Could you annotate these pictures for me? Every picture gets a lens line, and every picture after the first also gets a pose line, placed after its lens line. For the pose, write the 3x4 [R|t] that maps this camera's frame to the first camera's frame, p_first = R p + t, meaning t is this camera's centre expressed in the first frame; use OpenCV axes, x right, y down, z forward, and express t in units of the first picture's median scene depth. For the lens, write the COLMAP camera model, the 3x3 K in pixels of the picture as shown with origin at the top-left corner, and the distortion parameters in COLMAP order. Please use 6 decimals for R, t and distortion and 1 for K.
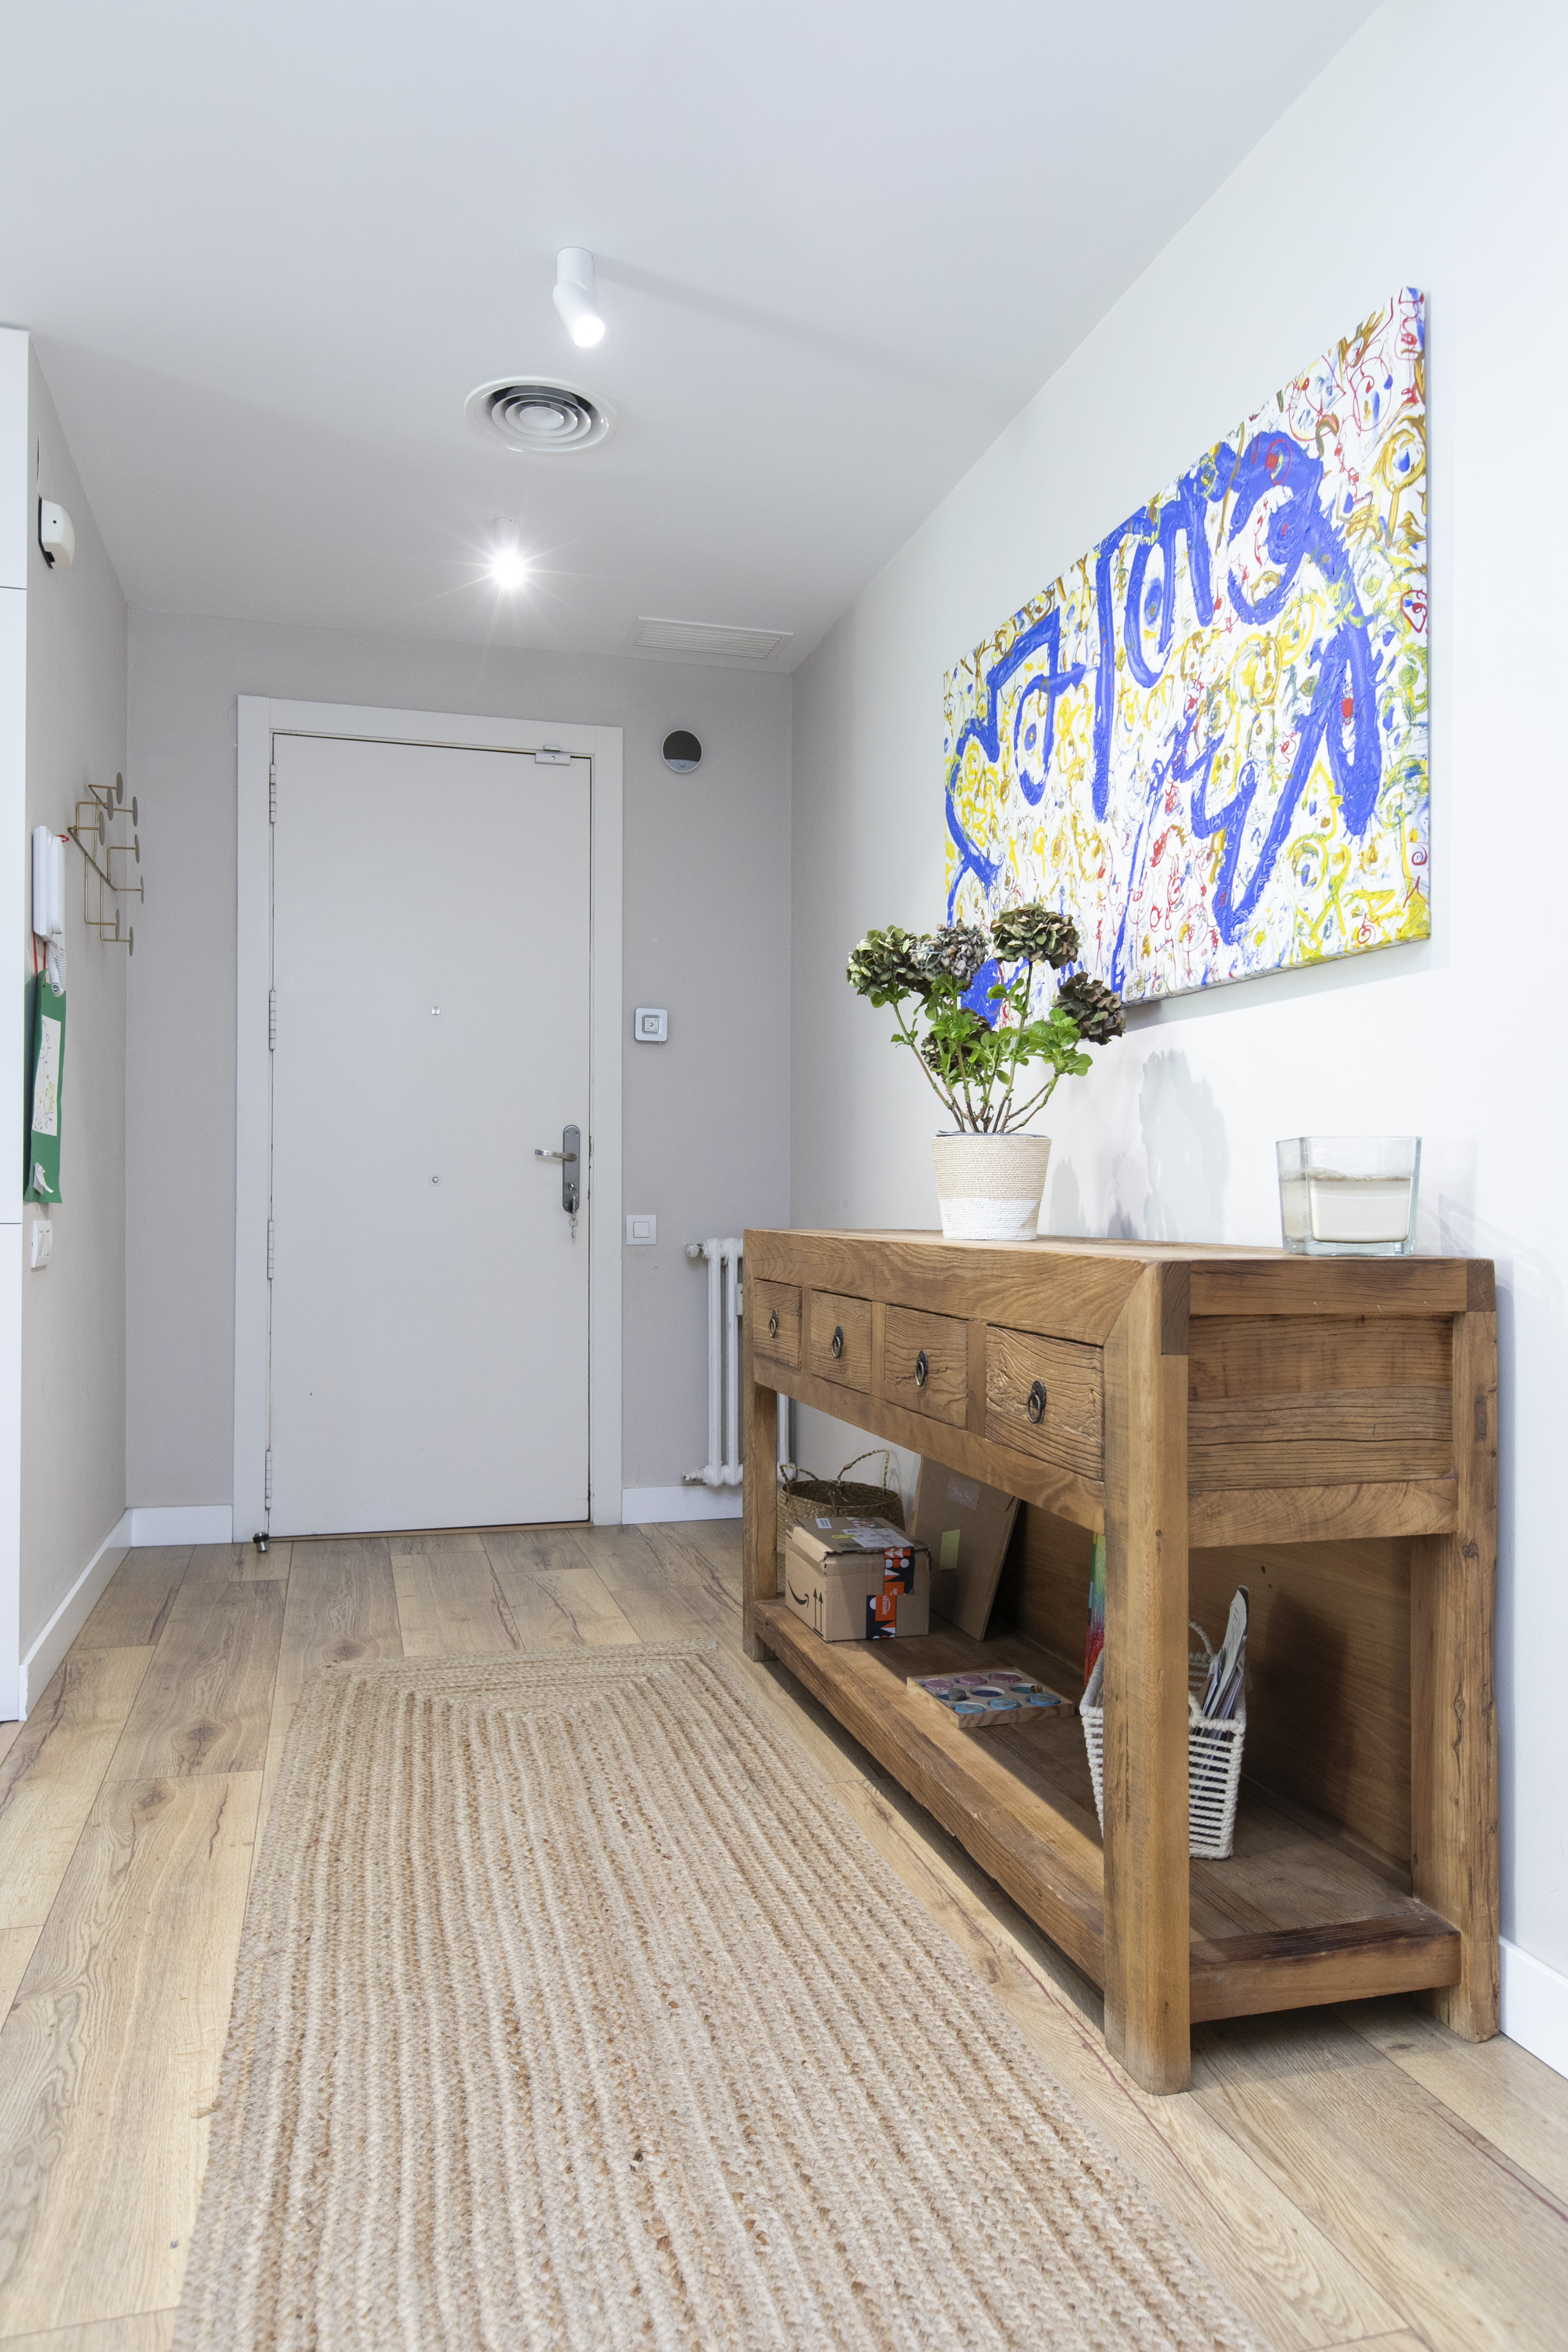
lens RADIAL K [[1546.8, 0, 767.2], [0, 1546.8, 1185.5], [0, 0, 1]] dist [-0.010189, 0.004393]
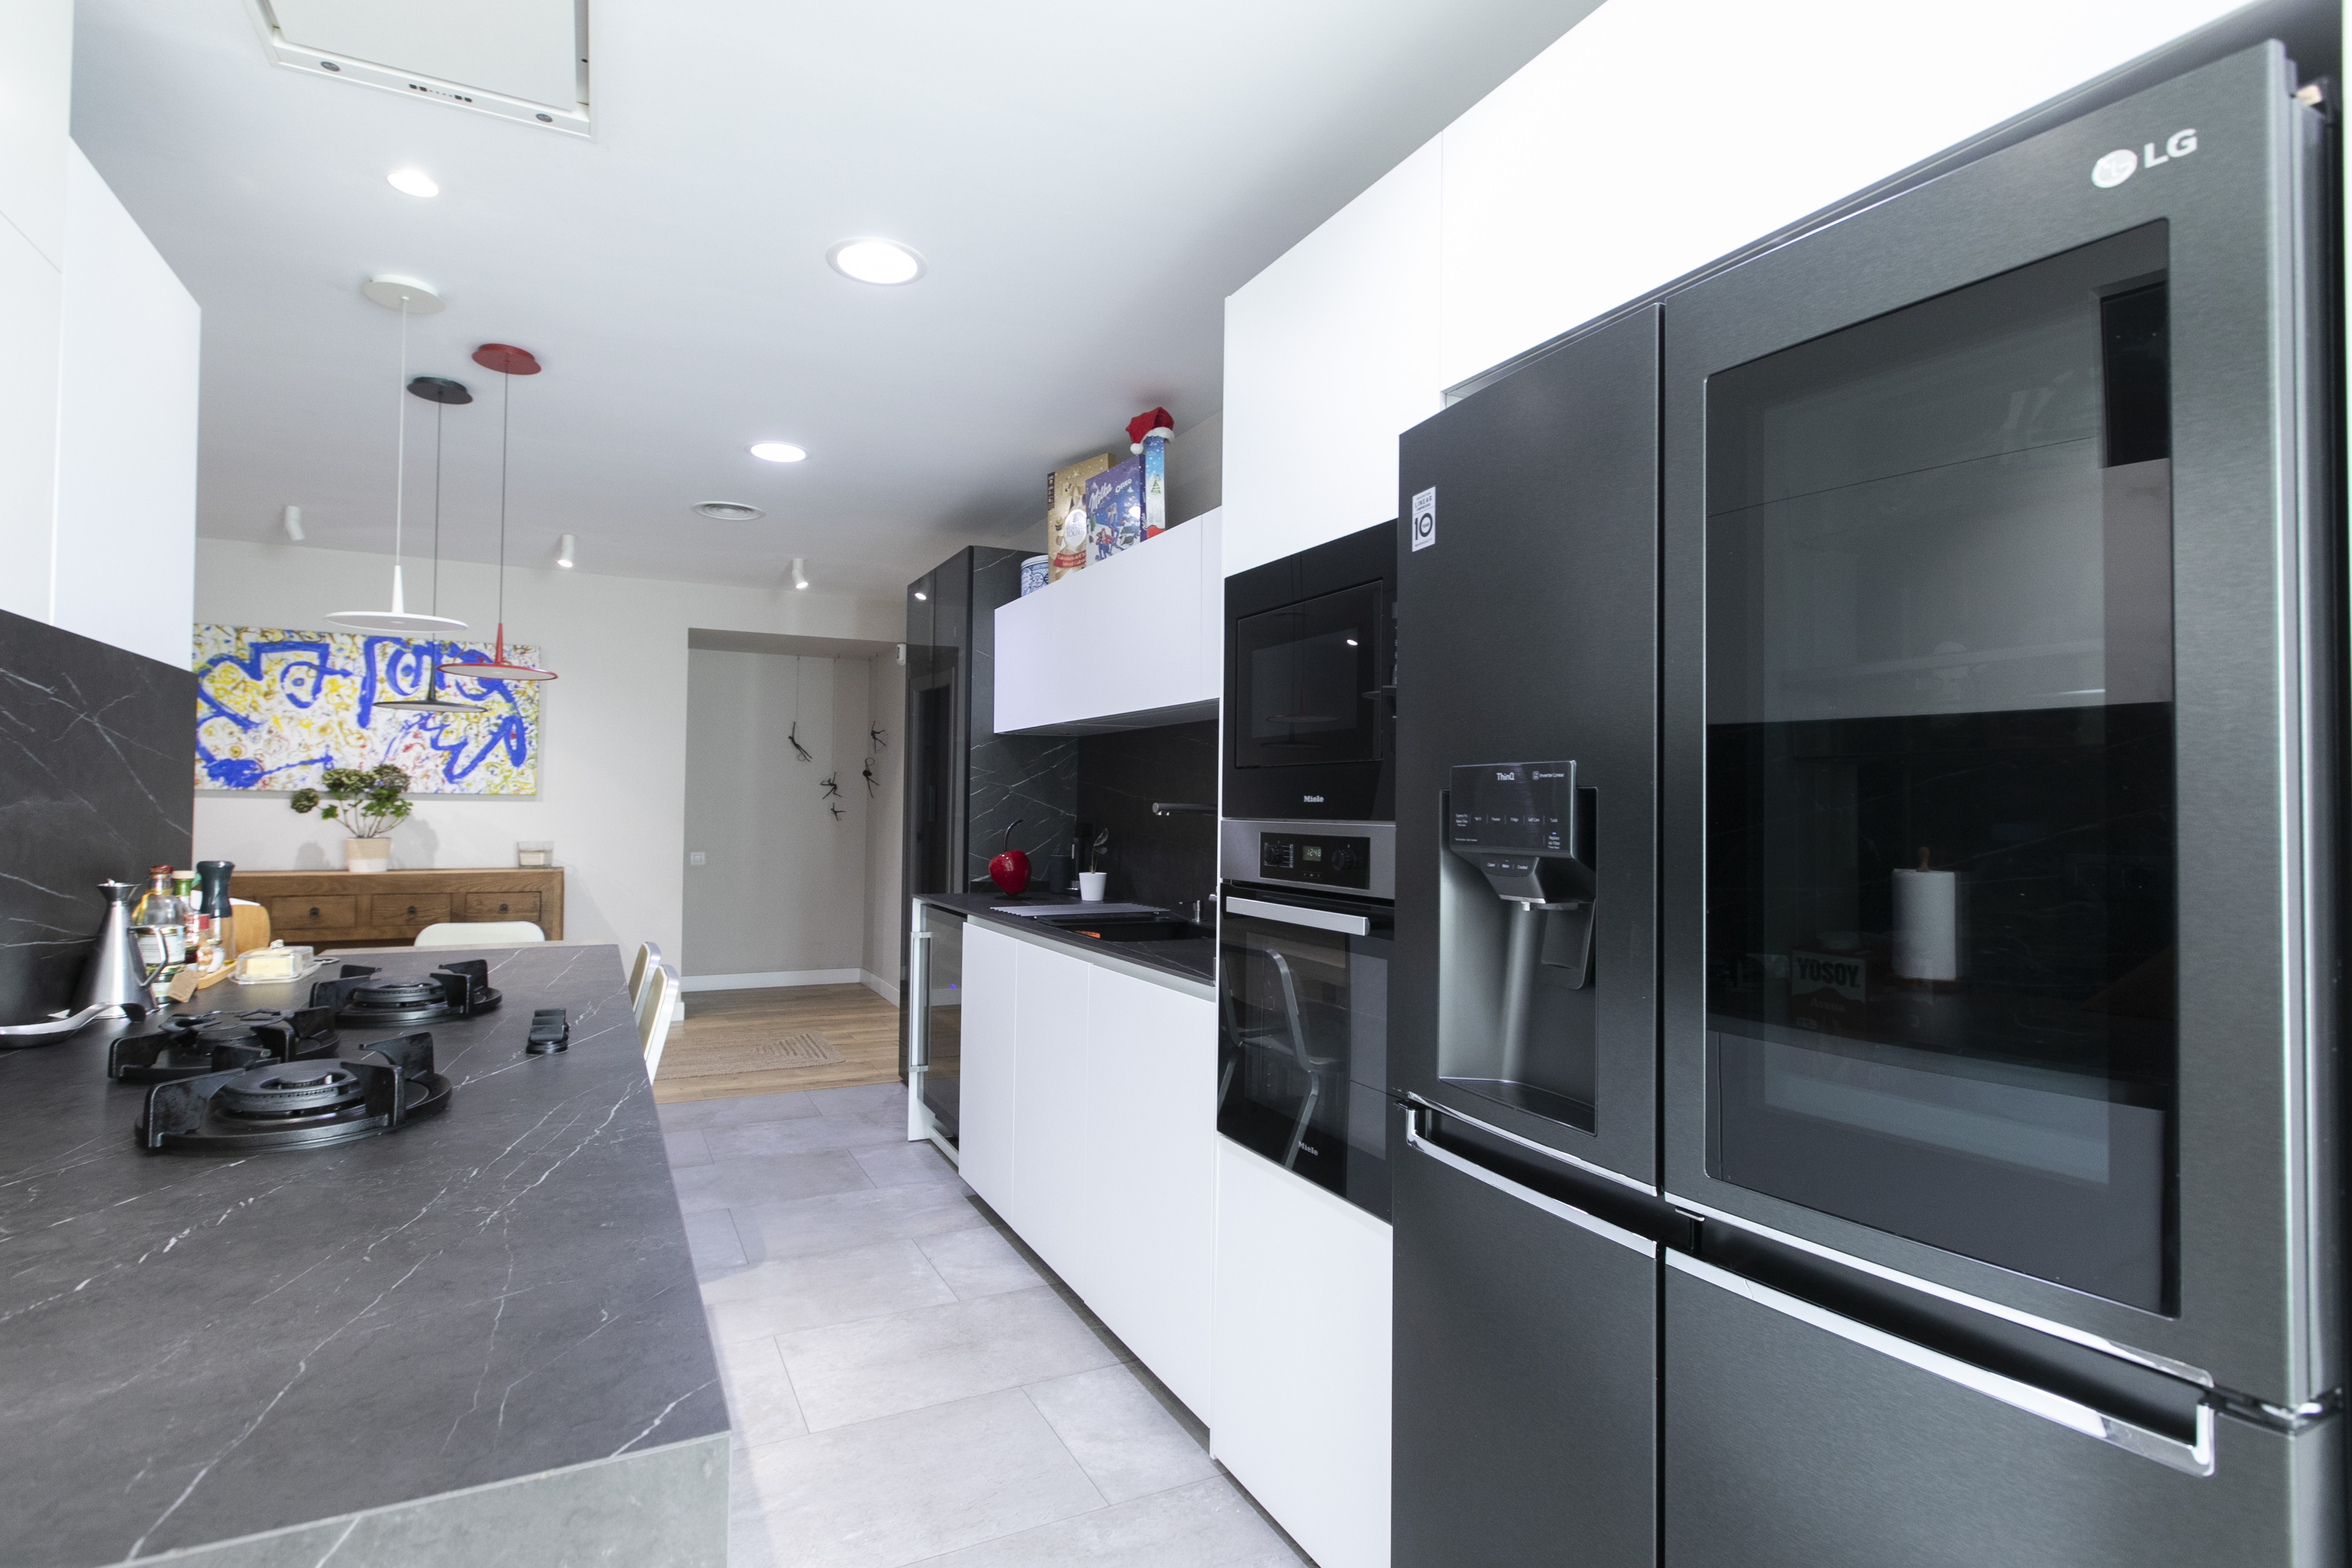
lens RADIAL K [[1082.0, 0, 1075.9], [0, 1082.0, 770.2], [0, 0, 1]] dist [0.003935, -0.002359]
pose [[-0.143508, 0.021937, 0.989406, -2.340319], [-0.017268, 0.999547, -0.024666, -0.147286], [-0.989499, -0.020625, -0.143064, -0.070018]]
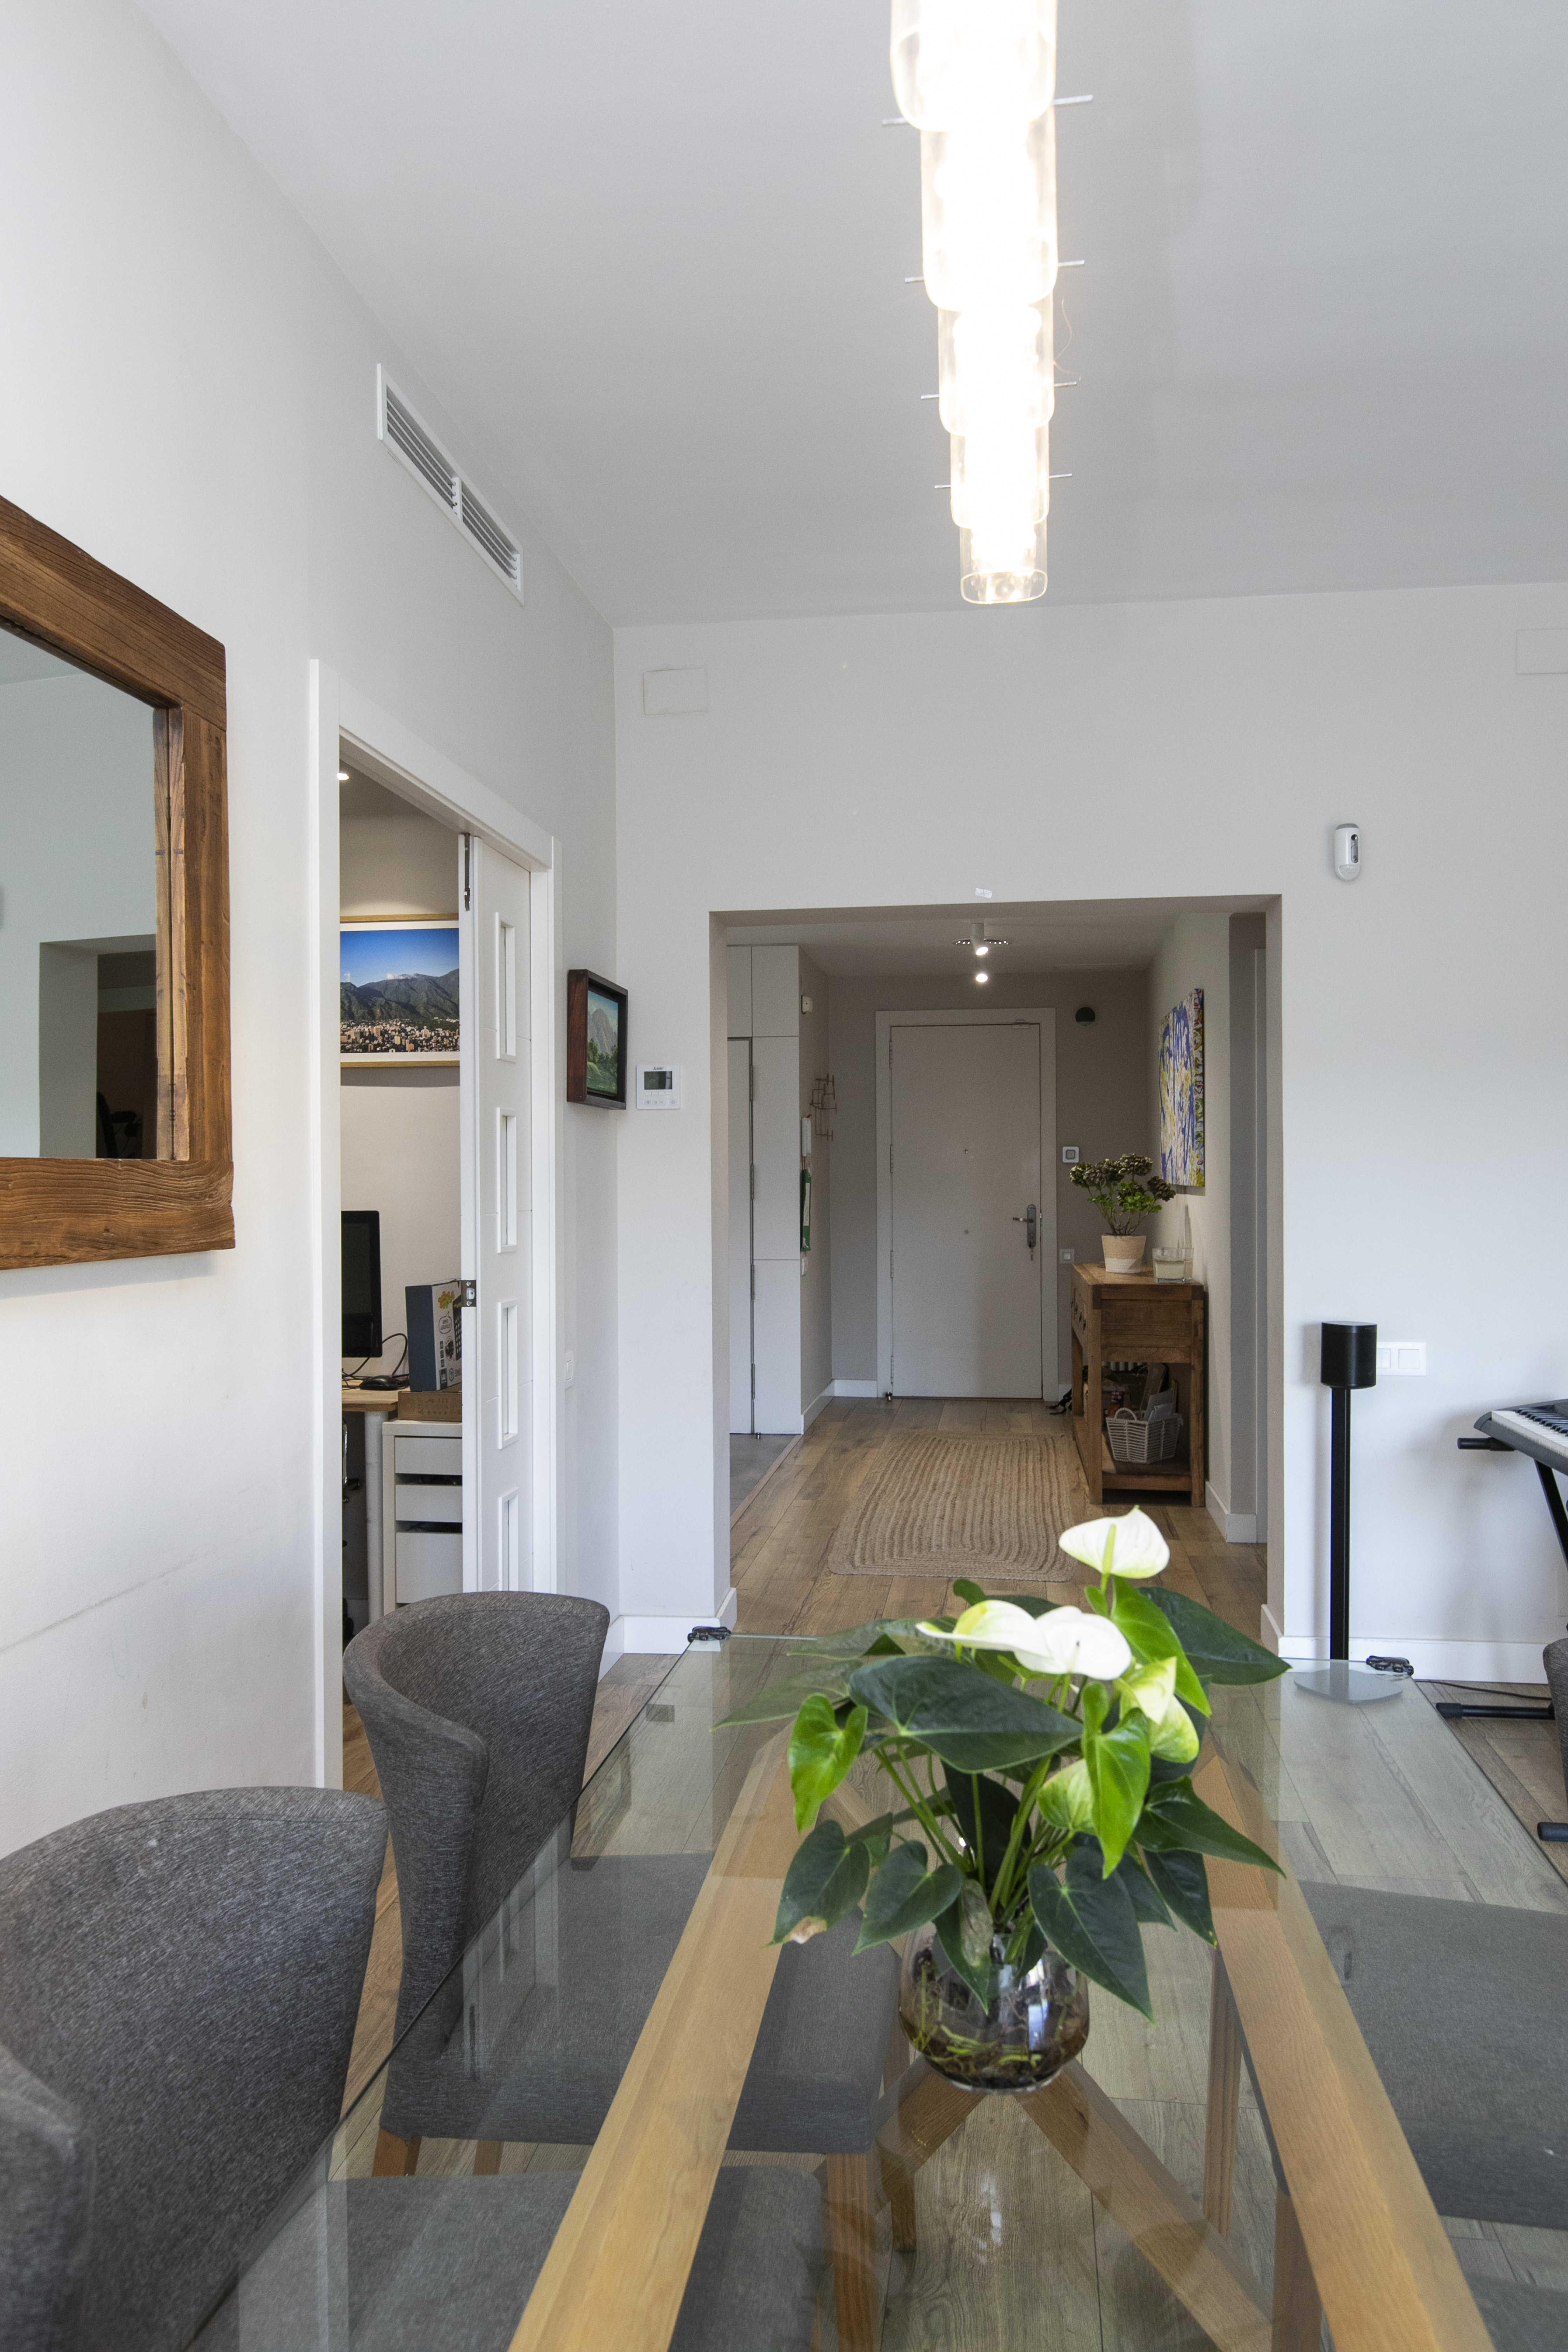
lens RADIAL K [[1617.7, 0, 740.9], [0, 1617.7, 1182.0], [0, 0, 1]] dist [-0.002851, -0.000331]
pose [[0.907291, -0.008537, -0.420417, 0.808866], [0.013032, 0.999885, 0.007820, -0.173398], [0.420302, -0.012574, 0.907297, -2.098659]]
